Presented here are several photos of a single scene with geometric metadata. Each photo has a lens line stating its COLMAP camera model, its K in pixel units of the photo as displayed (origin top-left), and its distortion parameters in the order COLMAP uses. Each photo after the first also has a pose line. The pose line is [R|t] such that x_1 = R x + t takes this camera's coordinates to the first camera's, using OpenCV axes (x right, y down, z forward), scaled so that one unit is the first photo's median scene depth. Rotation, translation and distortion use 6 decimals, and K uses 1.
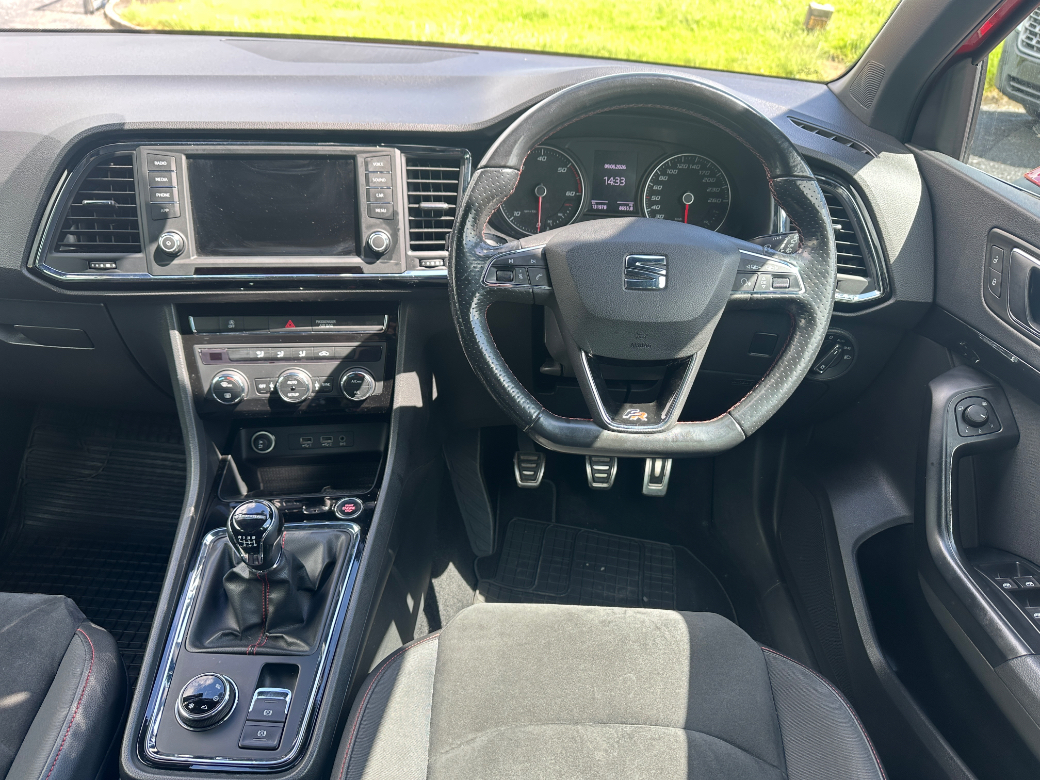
lens RADIAL K [[730.2, 0, 520.0], [0, 730.2, 390.0], [0, 0, 1]] dist [0.117751, -0.235241]
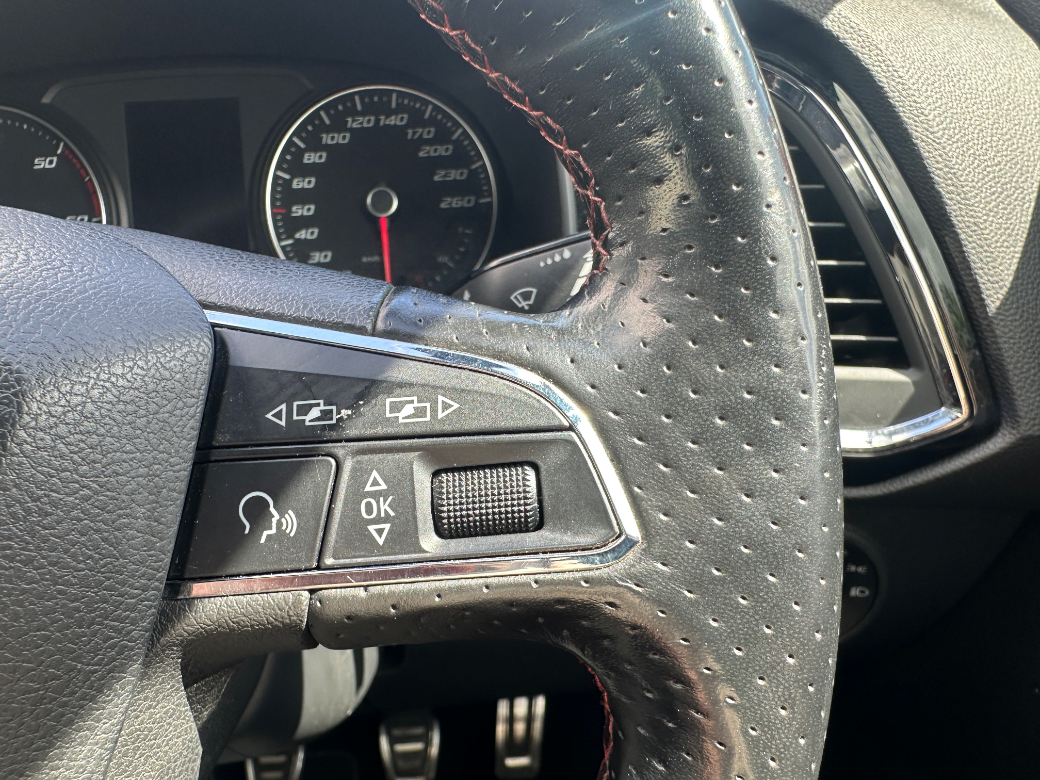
lens RADIAL K [[731.8, 0, 481.4], [0, 731.8, 443.7], [0, 0, 1]] dist [-0.004452, -0.005233]
pose [[0.994502, -0.104714, -0.000802, 0.301374], [0.104493, 0.992844, -0.057809, -0.125804], [0.006850, 0.057407, 0.998327, 0.723288]]
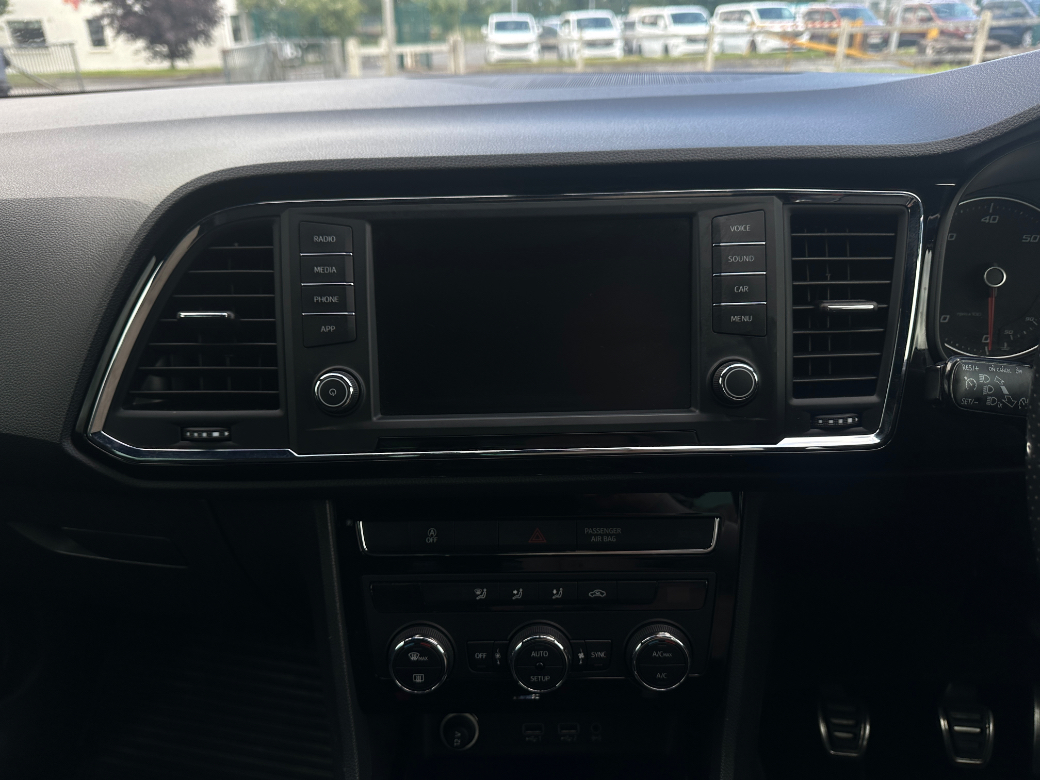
lens RADIAL K [[742.6, 0, 520.0], [0, 742.6, 390.0], [0, 0, 1]] dist [-0.000770, -0.003207]
pose [[0.989997, -0.006203, -0.140949, -0.264410], [-0.014341, 0.989434, -0.144275, -0.122617], [0.140355, 0.144853, 0.979448, 0.500041]]
